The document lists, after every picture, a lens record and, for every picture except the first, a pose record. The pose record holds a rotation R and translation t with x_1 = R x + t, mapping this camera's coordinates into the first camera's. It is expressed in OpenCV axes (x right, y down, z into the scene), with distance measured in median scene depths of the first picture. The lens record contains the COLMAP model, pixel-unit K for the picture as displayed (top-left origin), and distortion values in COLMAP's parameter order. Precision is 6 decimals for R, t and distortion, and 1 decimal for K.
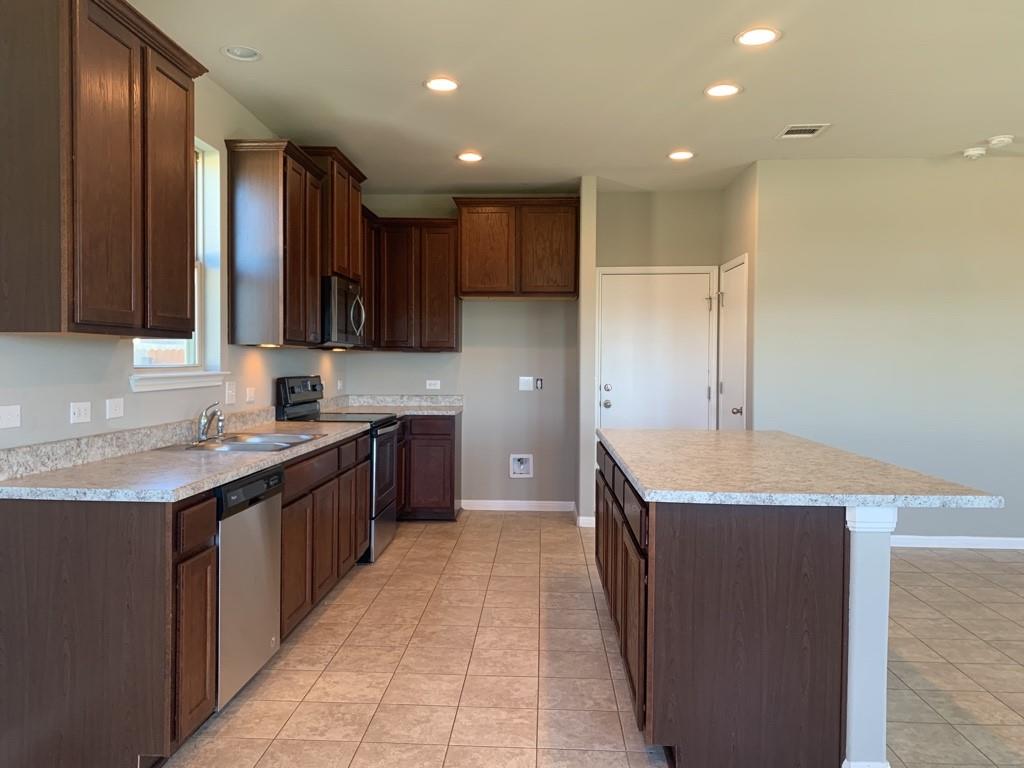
lens RADIAL K [[776.9, 0, 505.4], [0, 776.9, 375.2], [0, 0, 1]] dist [-0.001879, -0.003336]
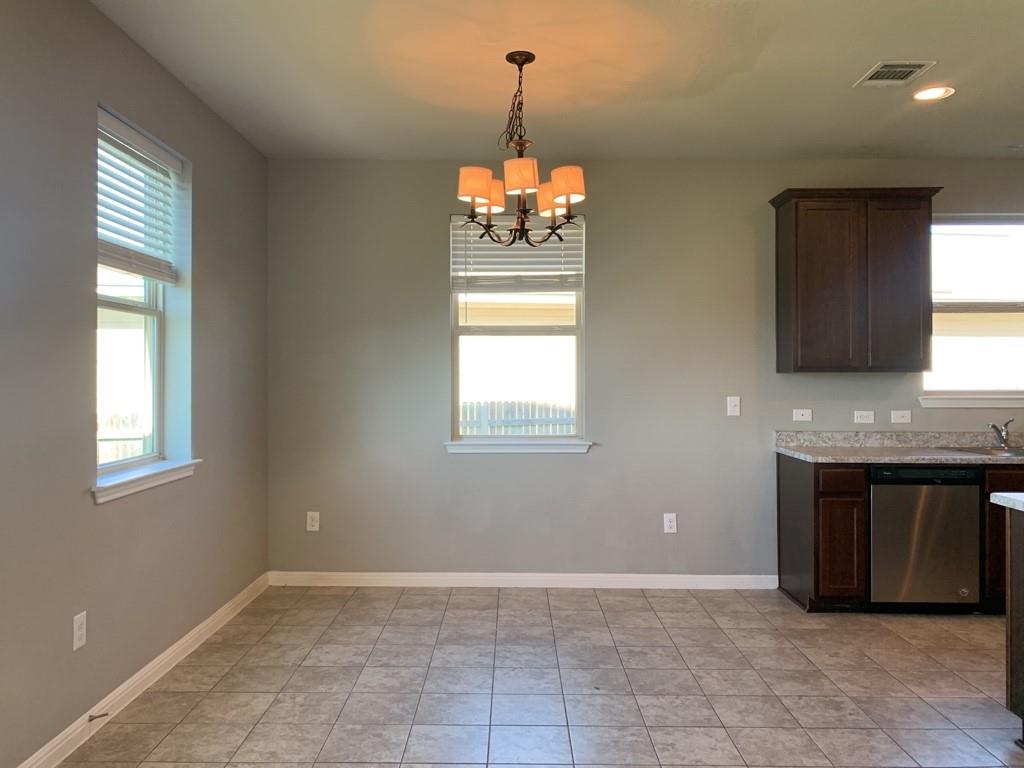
lens RADIAL K [[778.2, 0, 504.5], [0, 778.2, 369.8], [0, 0, 1]] dist [0.064663, -0.105752]
pose [[0.038666, -0.018345, -0.999084, 0.939763], [-0.019600, 0.999625, -0.019114, -0.005892], [0.999060, 0.020321, 0.038292, 0.115608]]
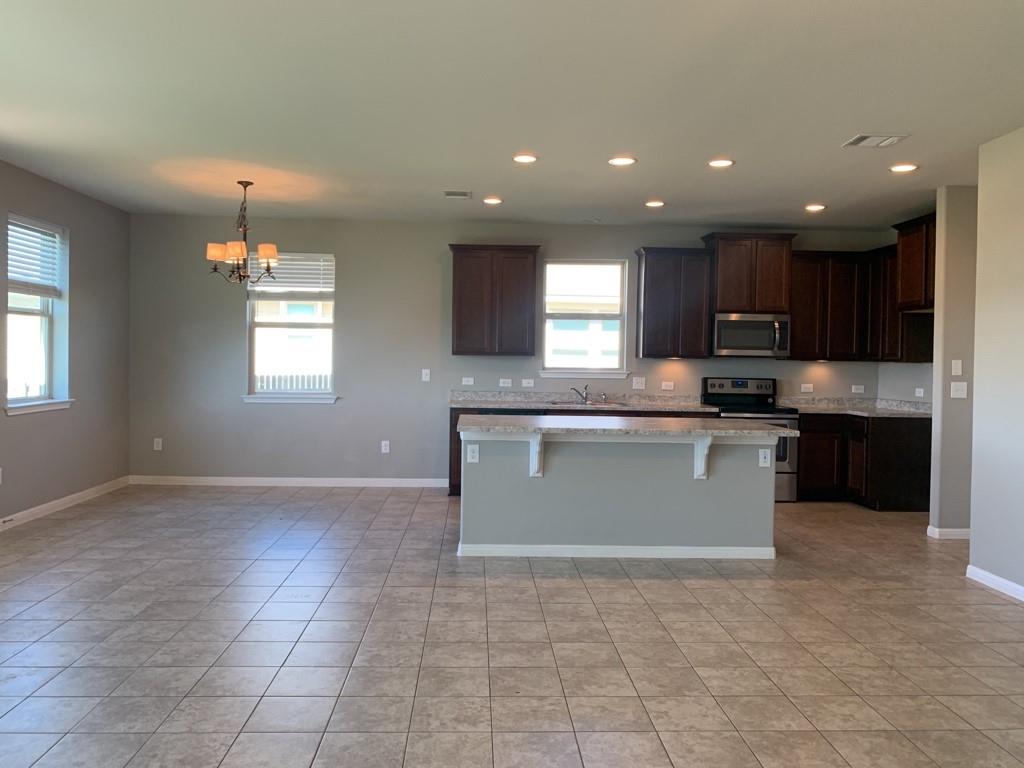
lens RADIAL K [[778.2, 0, 504.5], [0, 778.2, 369.8], [0, 0, 1]] dist [0.064663, -0.105752]
pose [[0.084236, 0.009074, -0.996405, 1.828851], [-0.033460, 0.999420, 0.006272, -0.013123], [0.995884, 0.032811, 0.084491, 0.619678]]
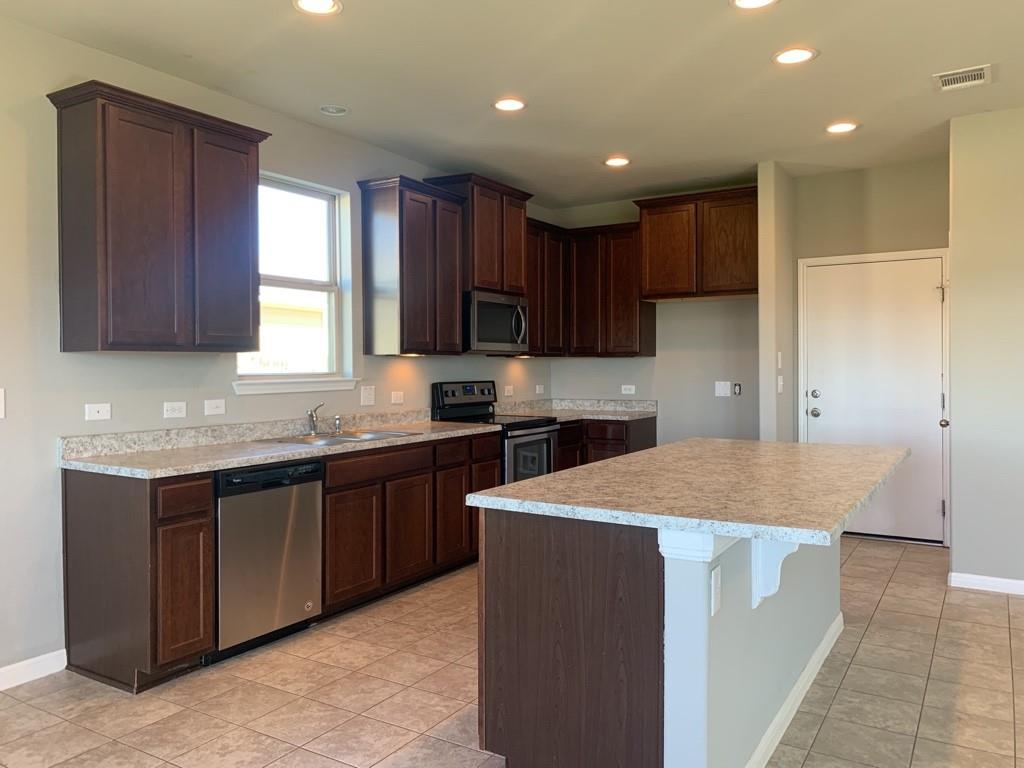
lens RADIAL K [[778.2, 0, 504.5], [0, 778.2, 369.8], [0, 0, 1]] dist [0.064663, -0.105752]
pose [[0.875250, -0.008075, -0.483603, 0.483892], [0.002273, 0.999918, -0.012583, -0.001743], [0.483665, 0.009913, 0.875197, 0.081906]]
